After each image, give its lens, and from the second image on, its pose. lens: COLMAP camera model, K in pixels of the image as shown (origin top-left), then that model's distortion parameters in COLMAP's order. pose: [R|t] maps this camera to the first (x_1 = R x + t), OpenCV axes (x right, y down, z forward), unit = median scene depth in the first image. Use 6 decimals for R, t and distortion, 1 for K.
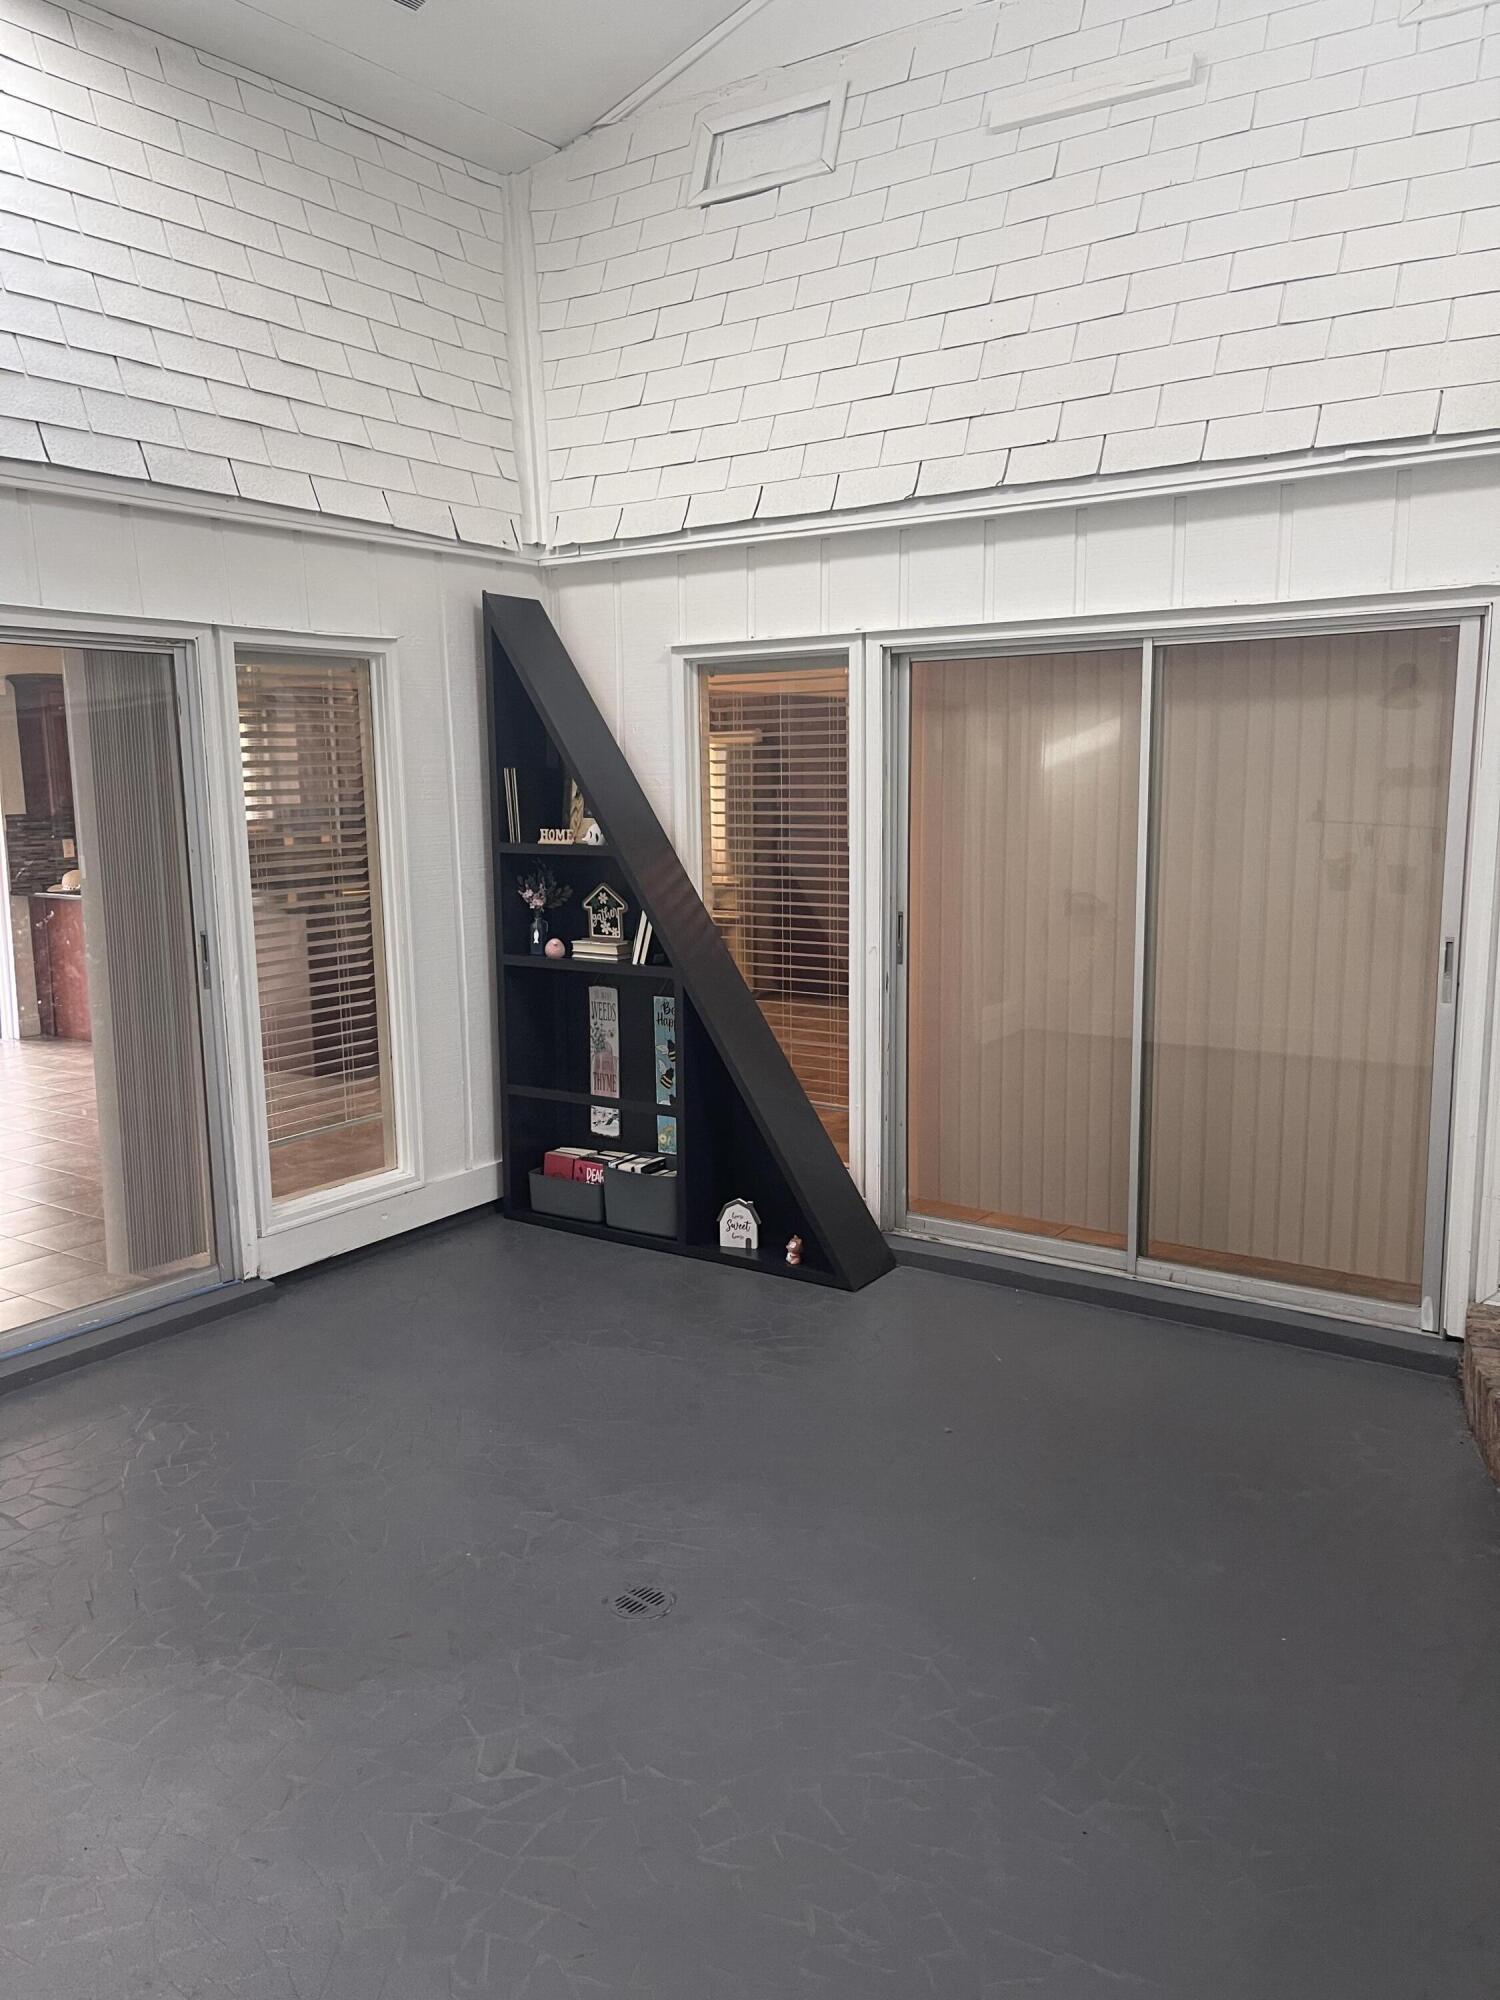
lens RADIAL K [[1513.6, 0, 758.4], [0, 1513.6, 1004.8], [0, 0, 1]] dist [0.059645, -0.072233]
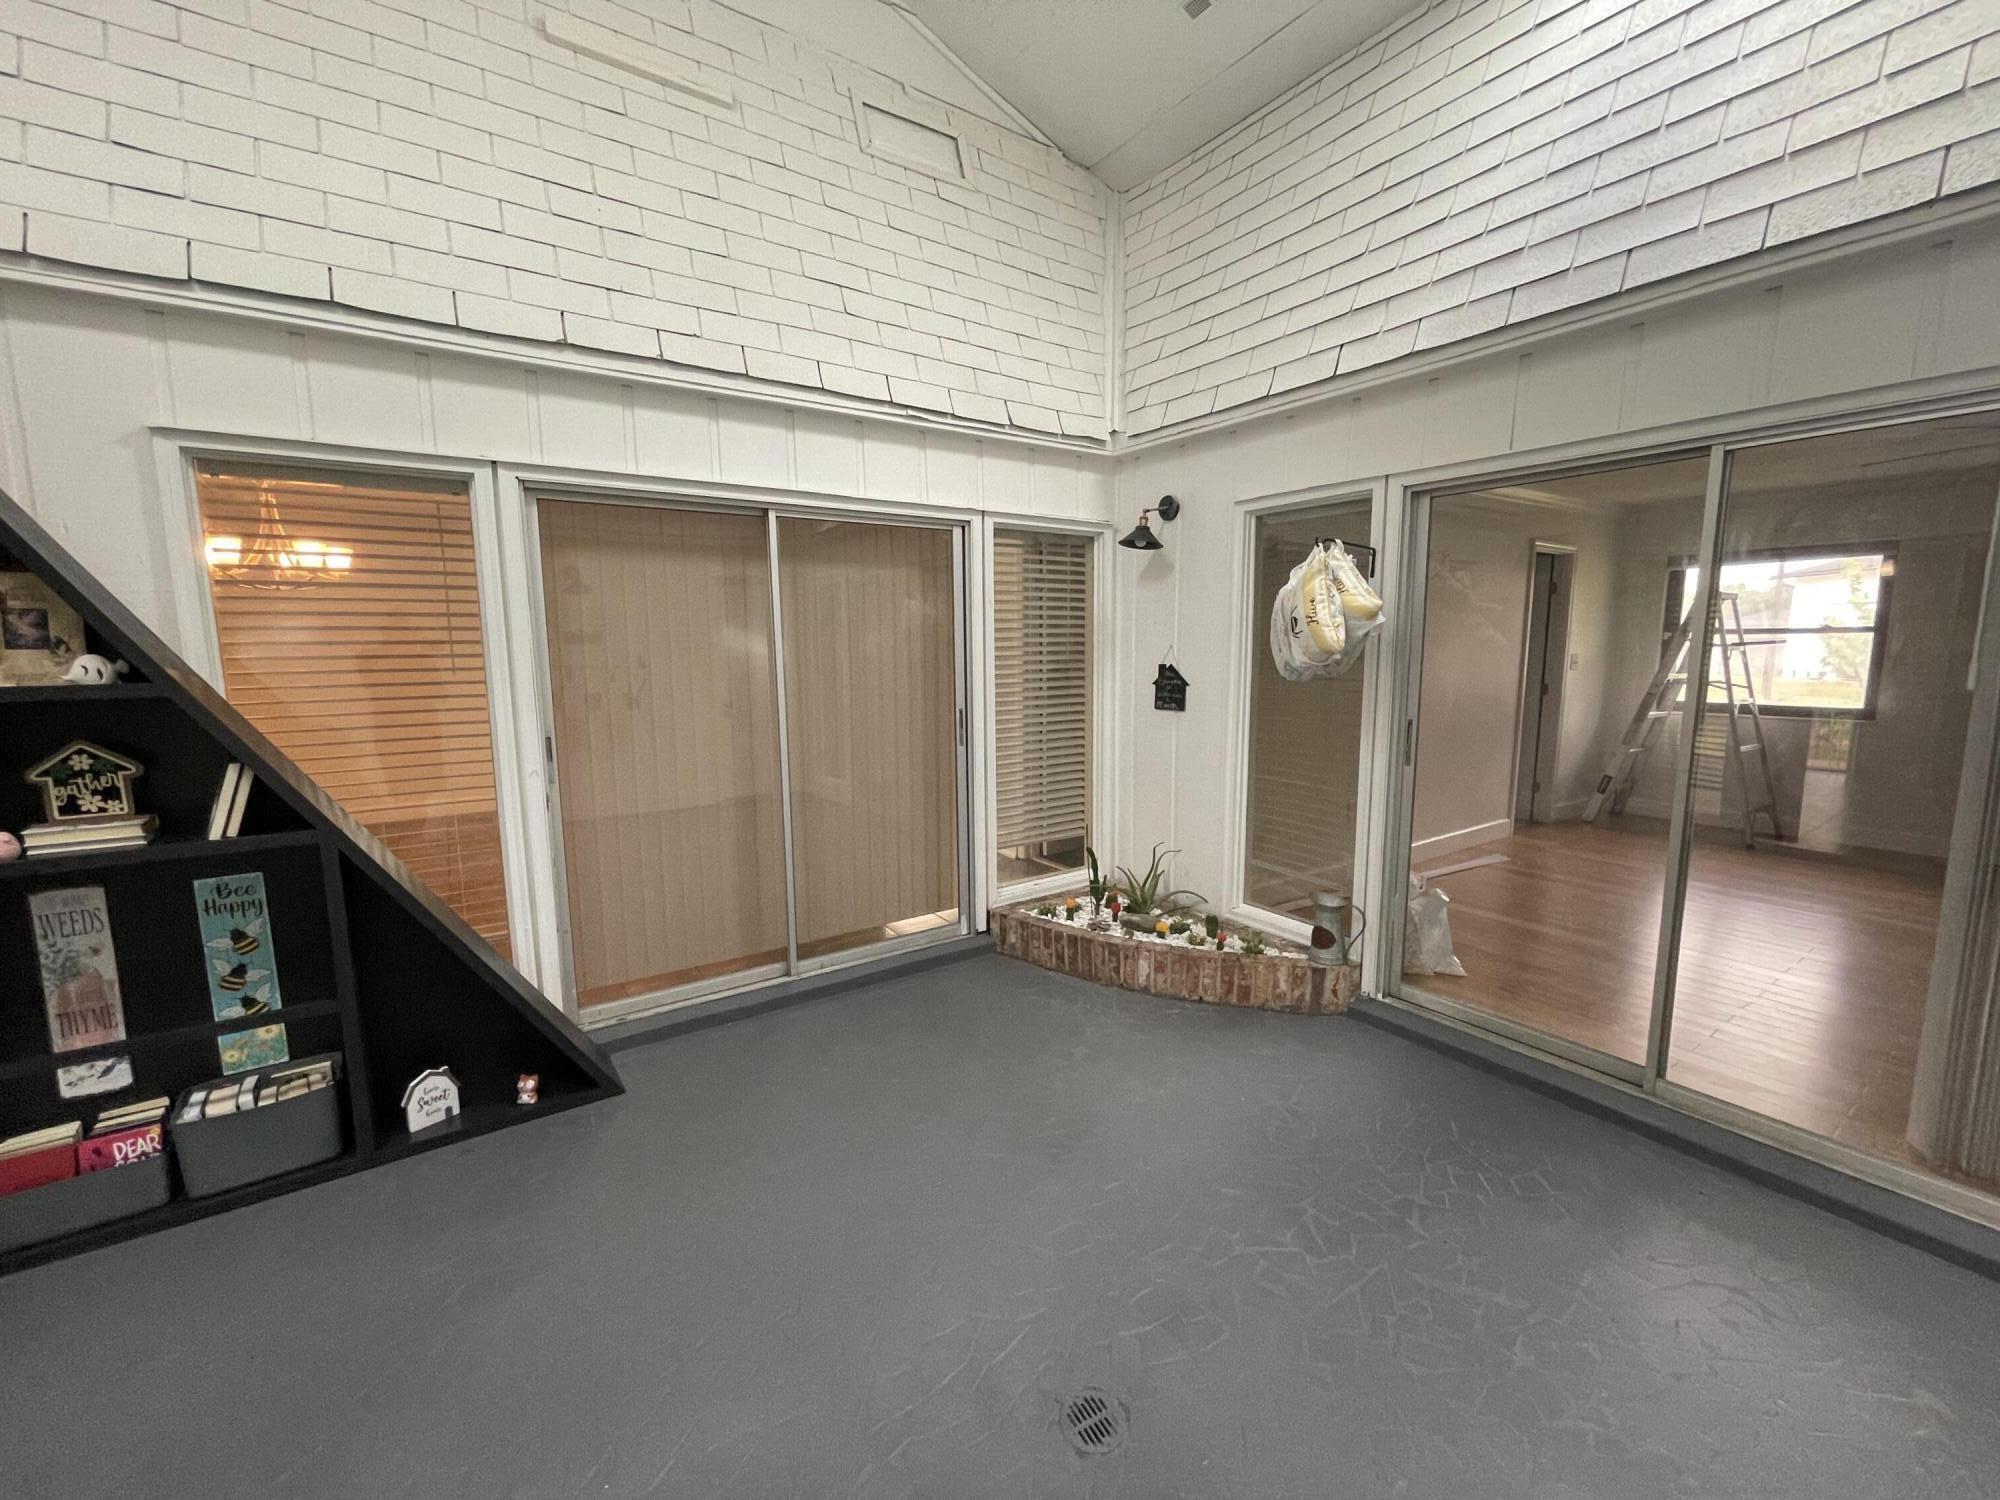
lens RADIAL K [[810.8, 0, 1000.0], [0, 810.8, 750.0], [0, 0, 1]] dist [0.000234, 0.000066]
pose [[0.360327, -0.112878, 0.925971, -0.315273], [0.147899, 0.987009, 0.062766, -0.038741], [-0.921027, 0.114334, 0.372340, 0.494039]]
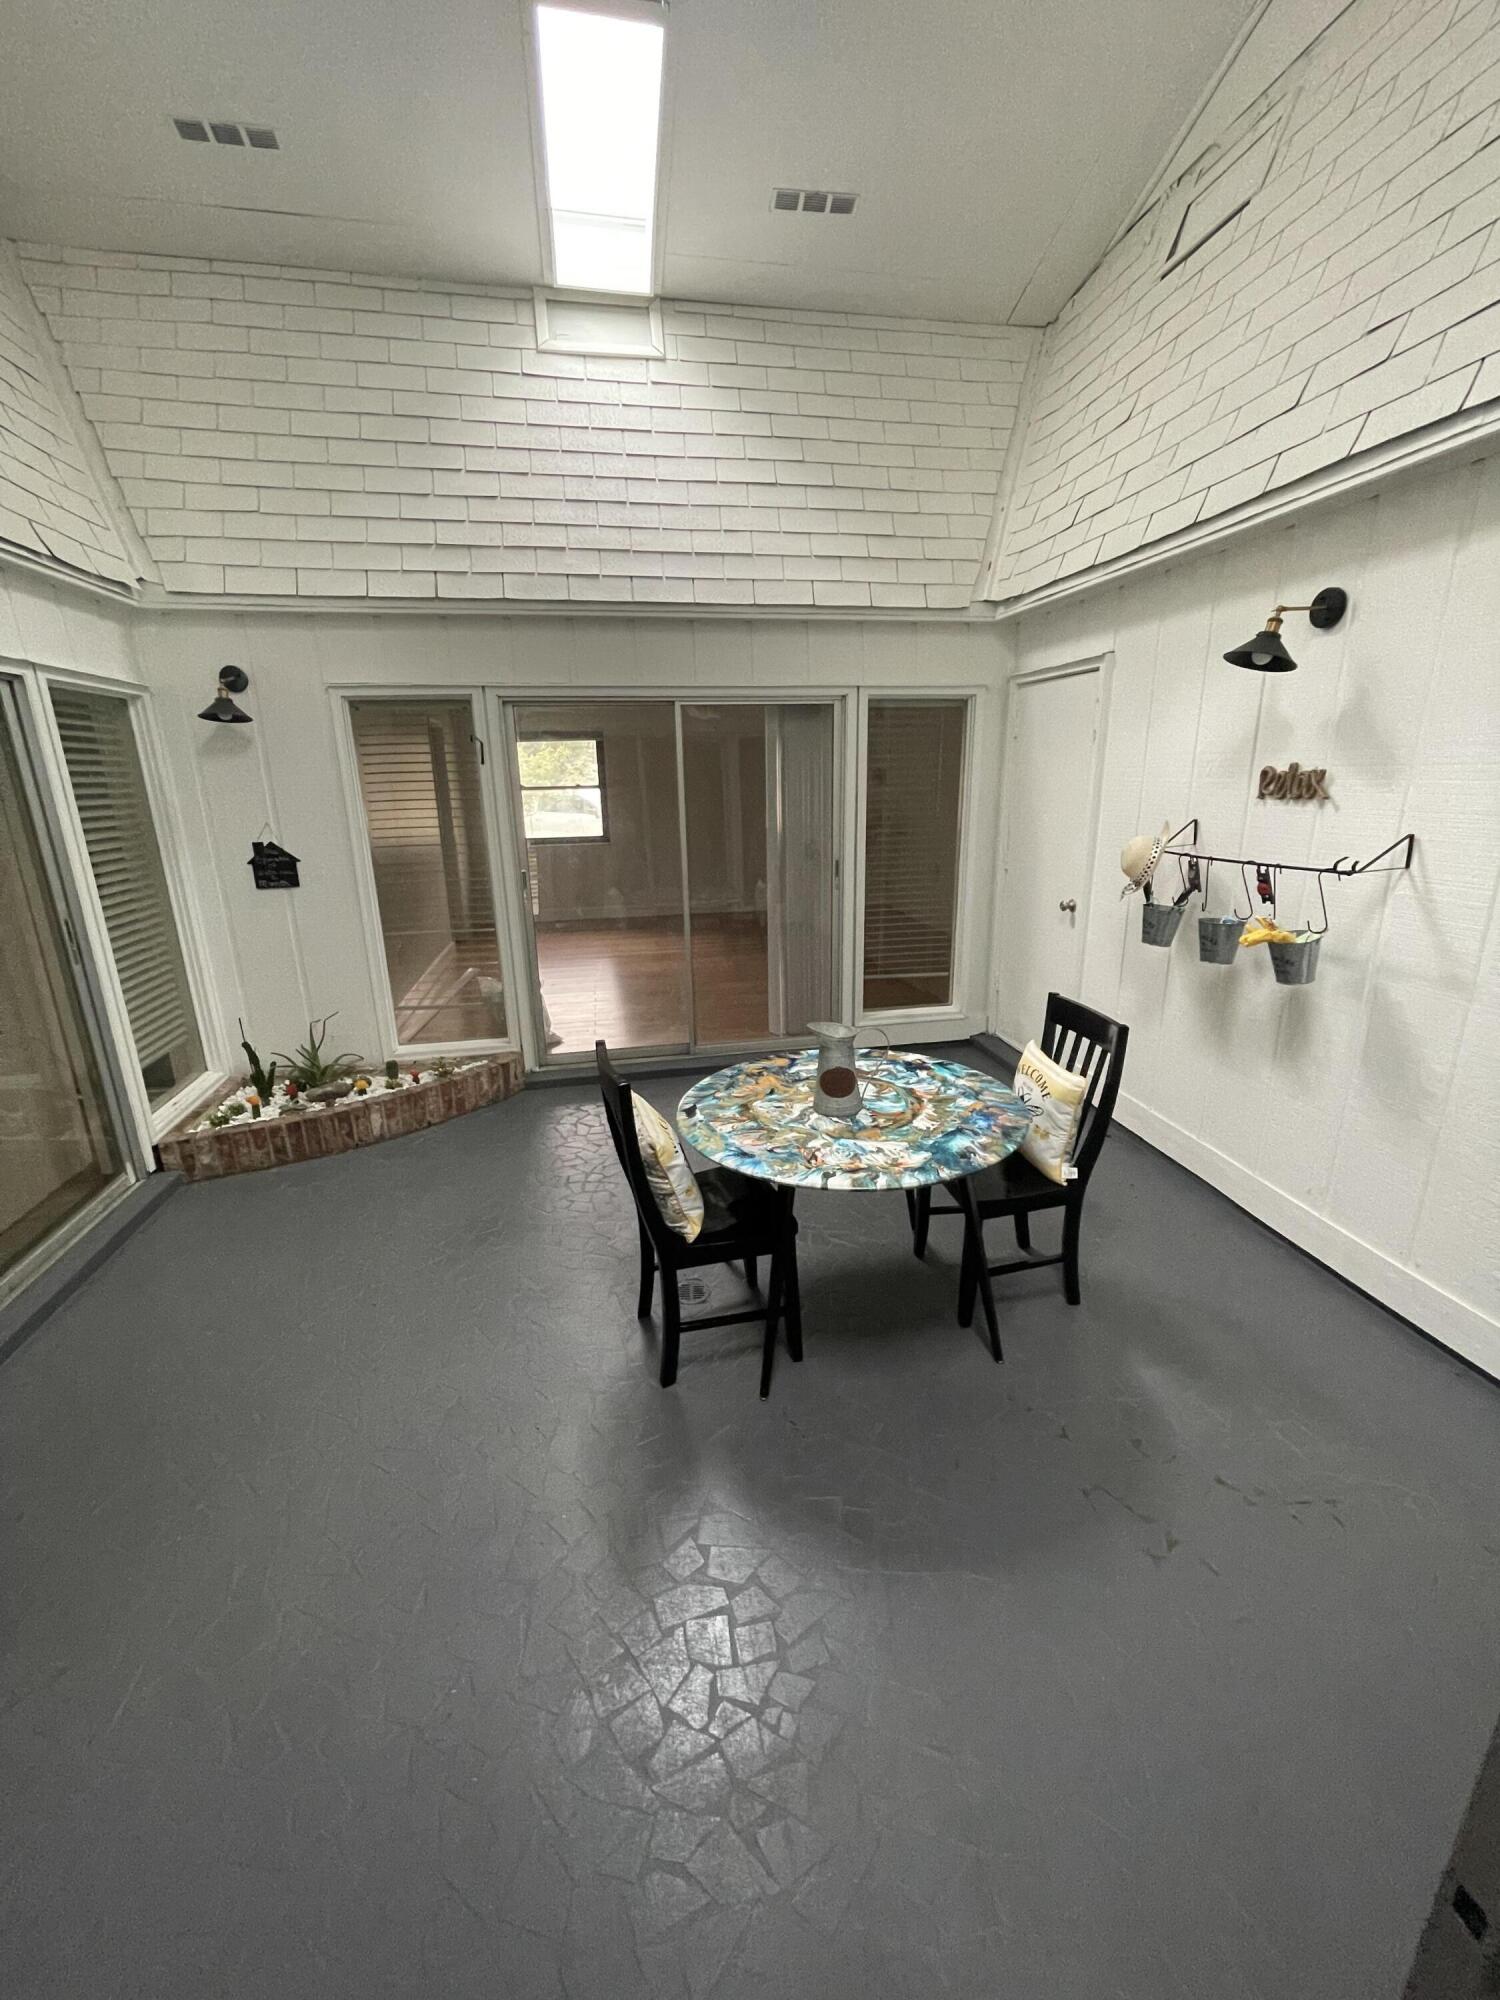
lens RADIAL K [[799.5, 0, 750.0], [0, 799.5, 1000.0], [0, 0, 1]] dist [-0.002205, 0.000000]
pose [[-0.710830, -0.170948, 0.682274, -0.400435], [0.134833, 0.918908, 0.370714, -0.129926], [-0.690319, 0.355508, -0.630138, 0.842948]]
